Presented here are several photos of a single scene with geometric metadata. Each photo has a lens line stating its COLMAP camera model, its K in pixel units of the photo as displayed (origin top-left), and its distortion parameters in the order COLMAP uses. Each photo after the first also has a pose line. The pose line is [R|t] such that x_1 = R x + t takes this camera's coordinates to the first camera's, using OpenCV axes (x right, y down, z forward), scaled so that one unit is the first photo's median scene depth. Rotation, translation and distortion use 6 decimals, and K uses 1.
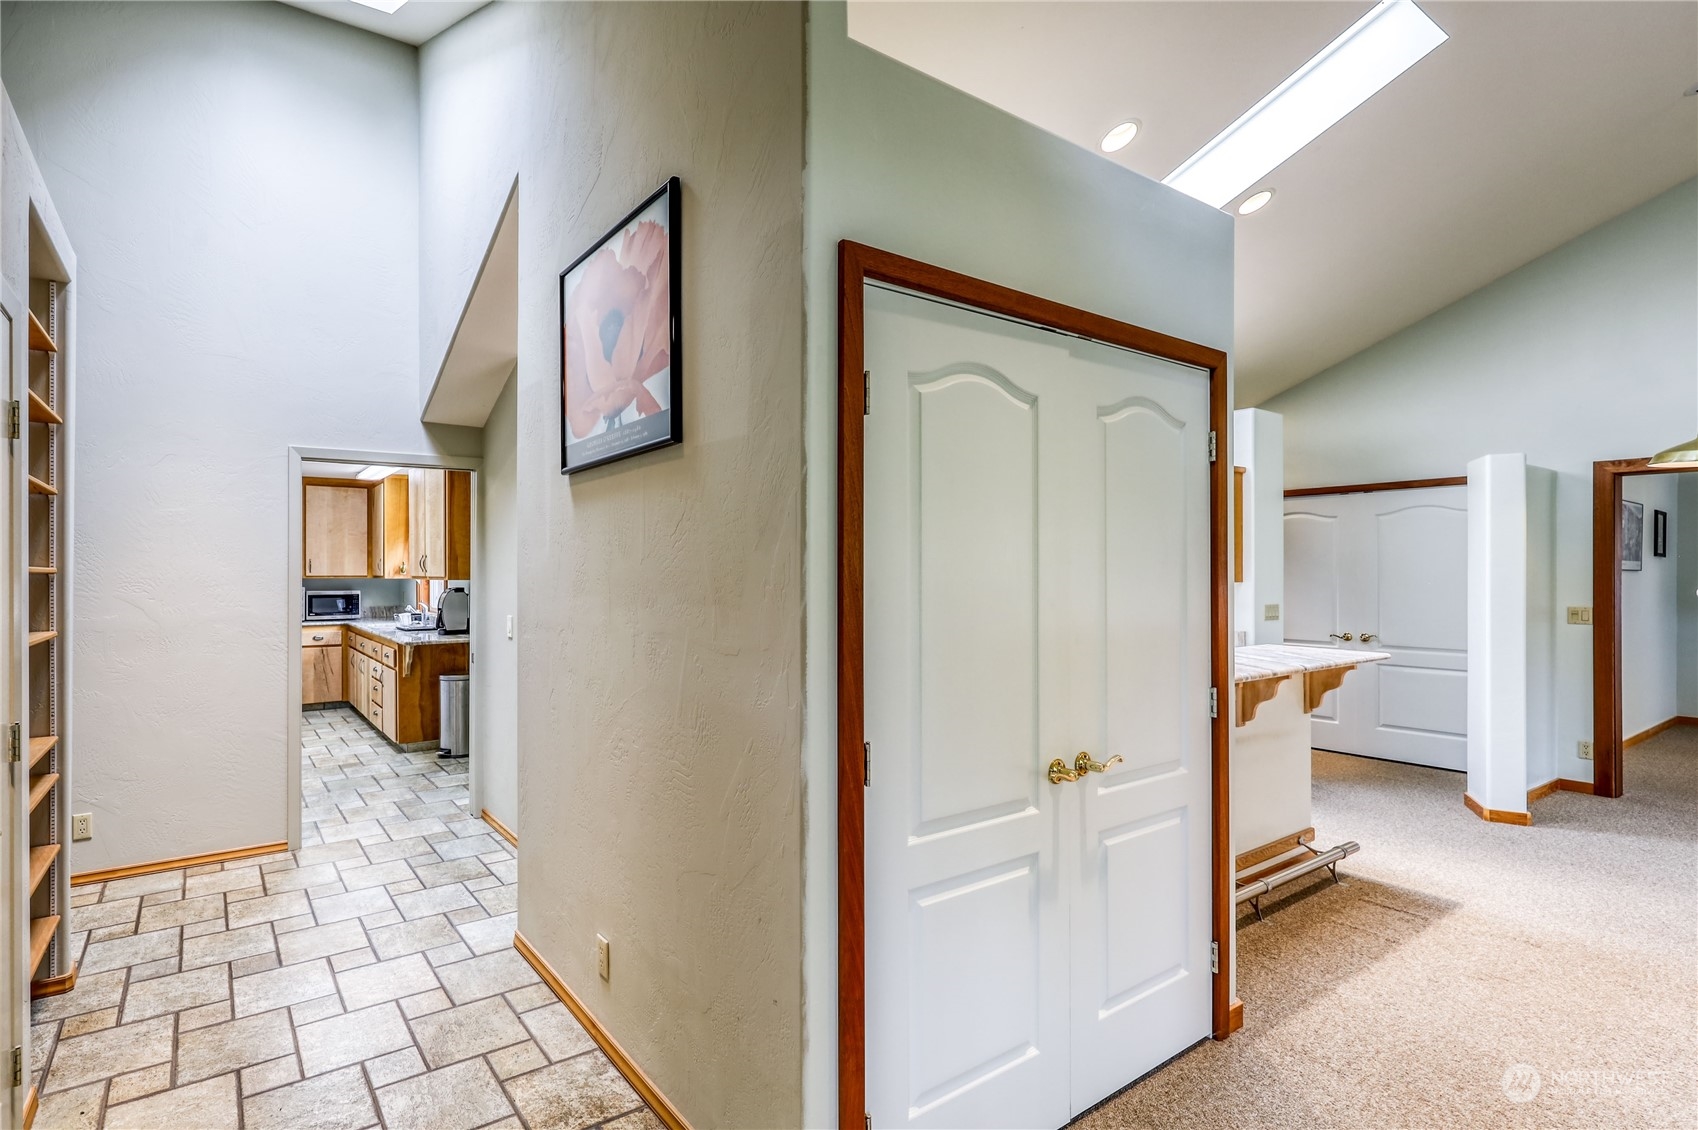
lens RADIAL K [[893.1, 0, 849.0], [0, 893.1, 565.0], [0, 0, 1]] dist [0.000252, 0.000248]
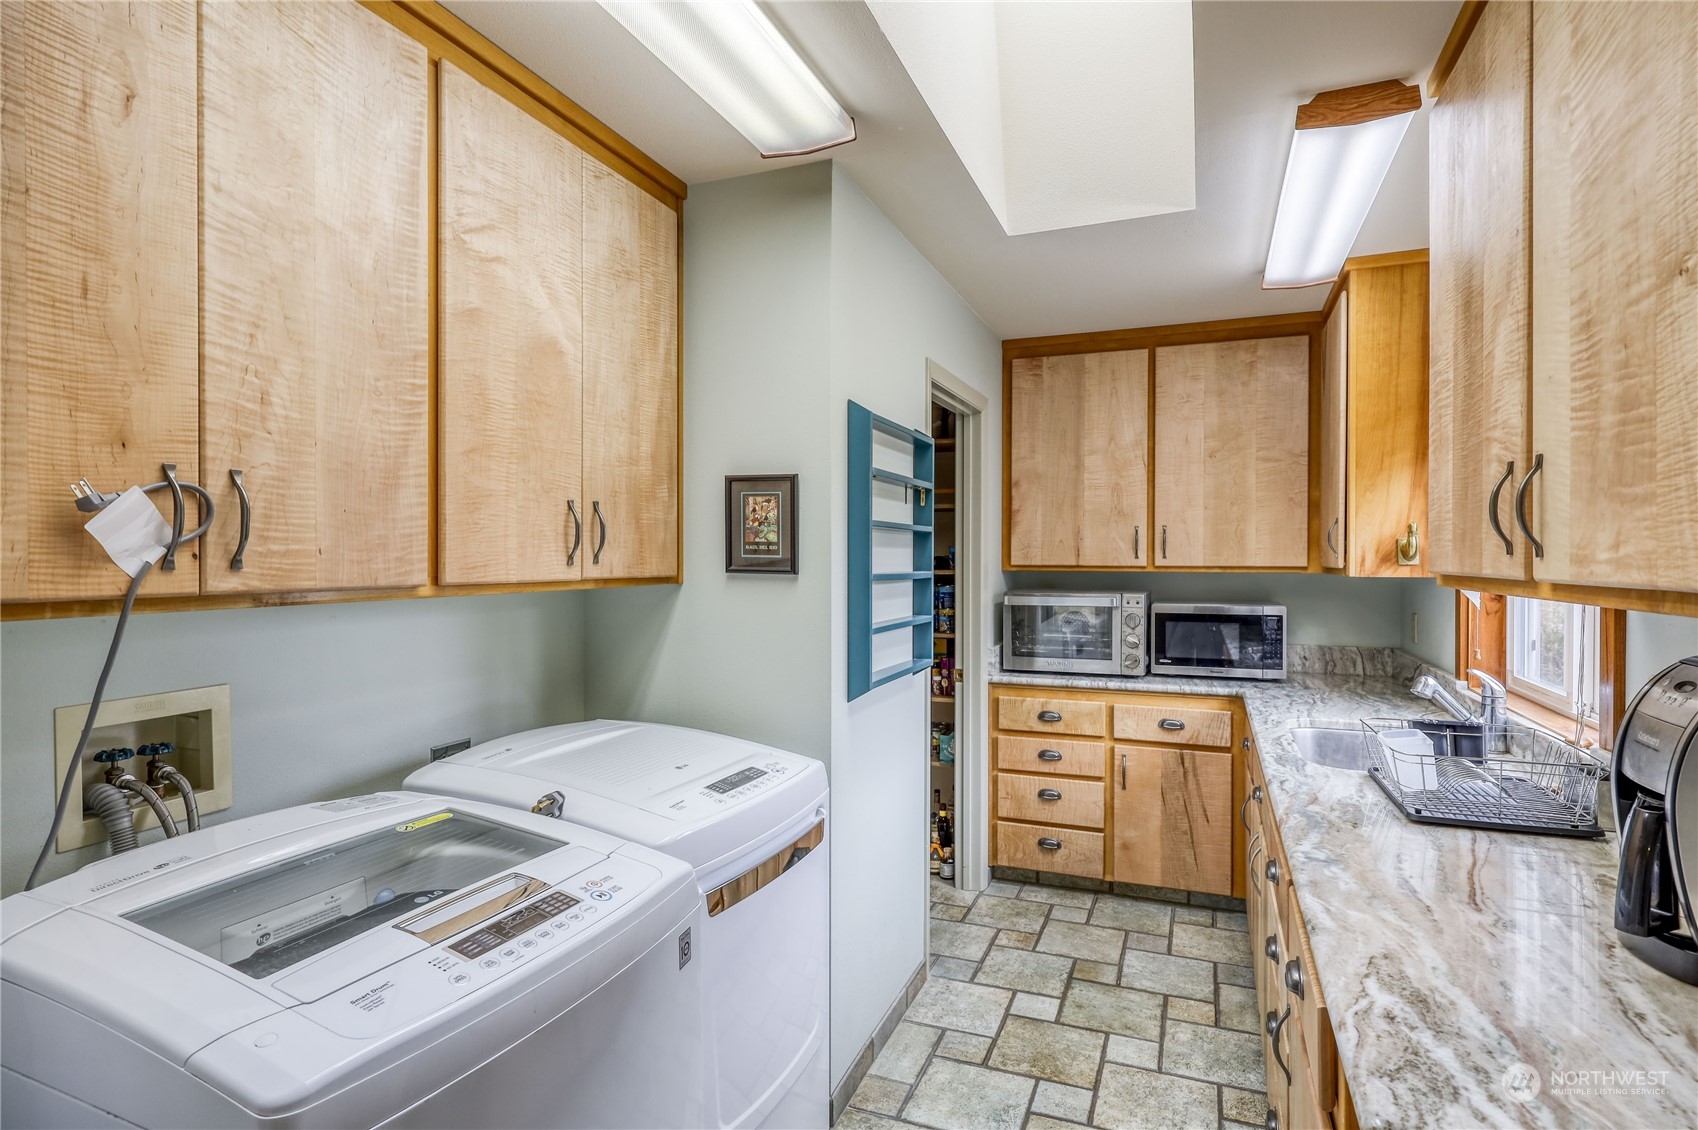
lens RADIAL K [[781.1, 0, 849.0], [0, 781.1, 565.0], [0, 0, 1]] dist [-0.000351, -0.000094]
pose [[0.461633, 0.010794, -0.887005, -0.344363], [0.005328, 0.999874, 0.014941, 0.005461], [0.887055, -0.011623, 0.461518, 0.693254]]
